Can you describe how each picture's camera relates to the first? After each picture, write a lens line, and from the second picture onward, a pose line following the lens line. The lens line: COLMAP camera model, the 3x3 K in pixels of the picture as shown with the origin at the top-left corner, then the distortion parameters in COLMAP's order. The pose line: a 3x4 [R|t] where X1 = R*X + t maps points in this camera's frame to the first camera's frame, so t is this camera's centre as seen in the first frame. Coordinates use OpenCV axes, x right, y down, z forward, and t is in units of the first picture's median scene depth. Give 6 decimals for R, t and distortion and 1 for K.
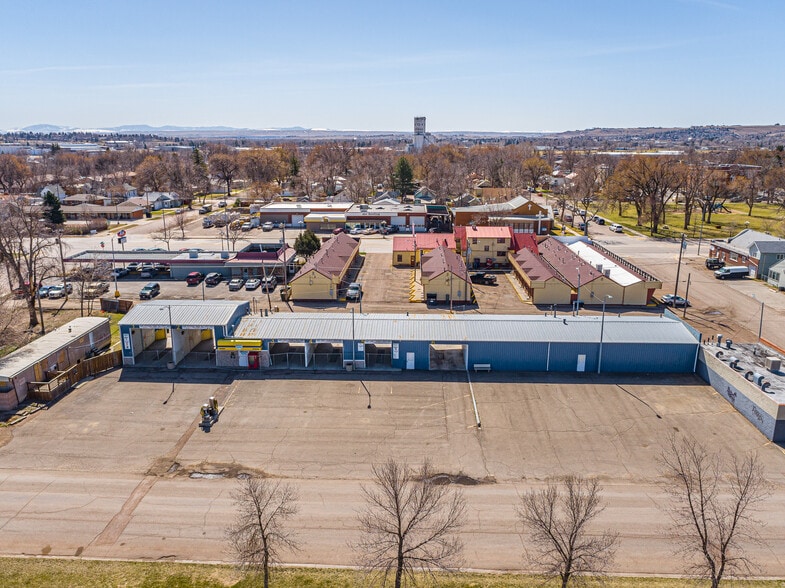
lens RADIAL K [[597.6, 0, 392.5], [0, 597.6, 294.0], [0, 0, 1]] dist [-0.016177, 0.004708]
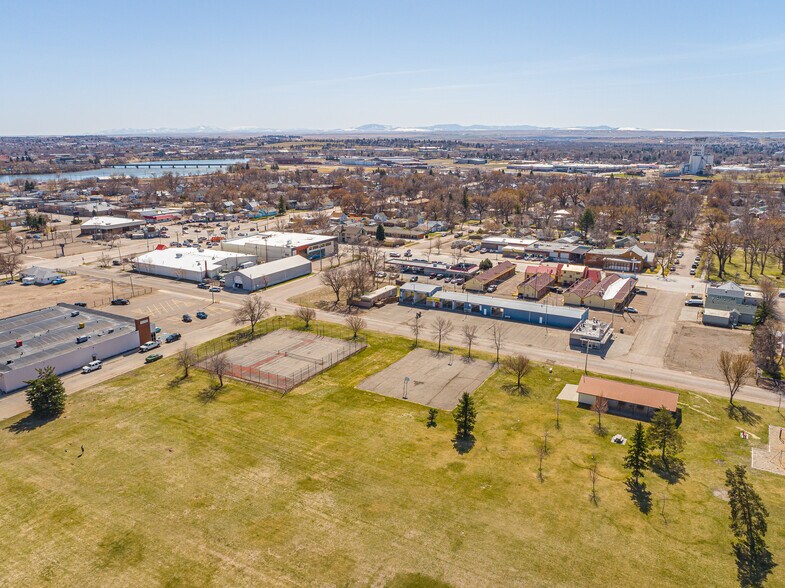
lens RADIAL K [[597.6, 0, 392.5], [0, 597.6, 294.0], [0, 0, 1]] dist [-0.016177, 0.004708]
pose [[0.885836, 0.119977, -0.448219, 0.838646], [-0.118871, 0.992434, 0.030719, -0.011412], [0.448513, 0.026068, 0.893396, -1.664468]]
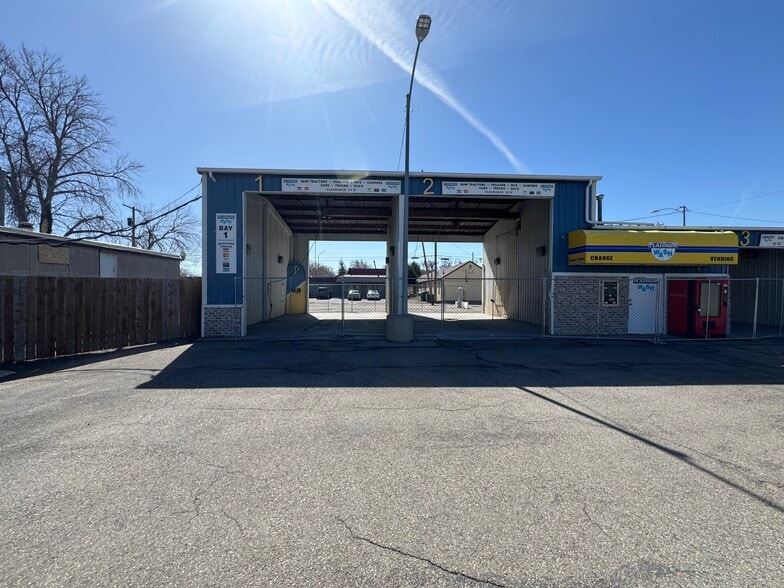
lens RADIAL K [[313.1, 0, 389.4], [0, 313.1, 292.9], [0, 0, 1]] dist [-0.003259, 0.000205]
pose [[0.996080, 0.000451, 0.088458, -0.342621], [0.020651, 0.971168, -0.237501, 0.120744], [-0.086014, 0.238397, 0.967351, 0.767408]]
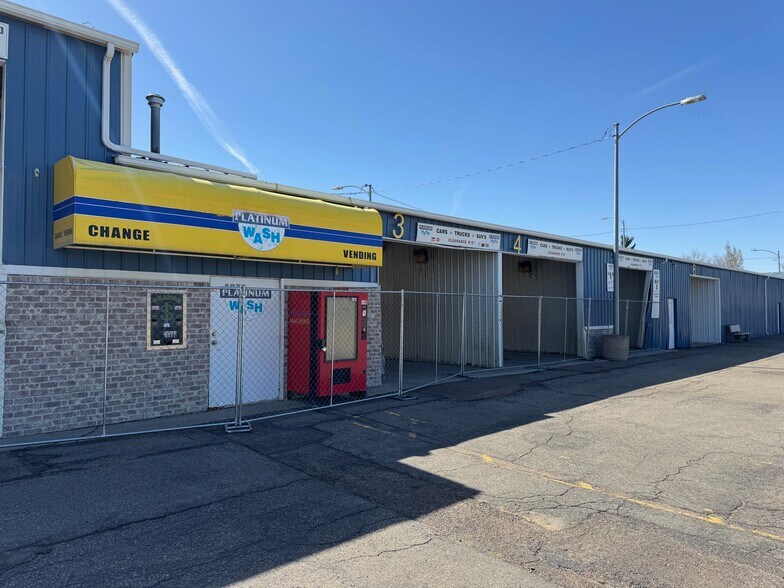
lens RADIAL K [[547.5, 0, 392.0], [0, 547.5, 294.0], [0, 0, 1]] dist [0.129945, -0.206521]
pose [[0.683637, 0.018664, 0.729584, -0.283935], [0.185572, 0.962372, -0.198503, 0.114749], [-0.705836, 0.271094, 0.654449, 0.790215]]
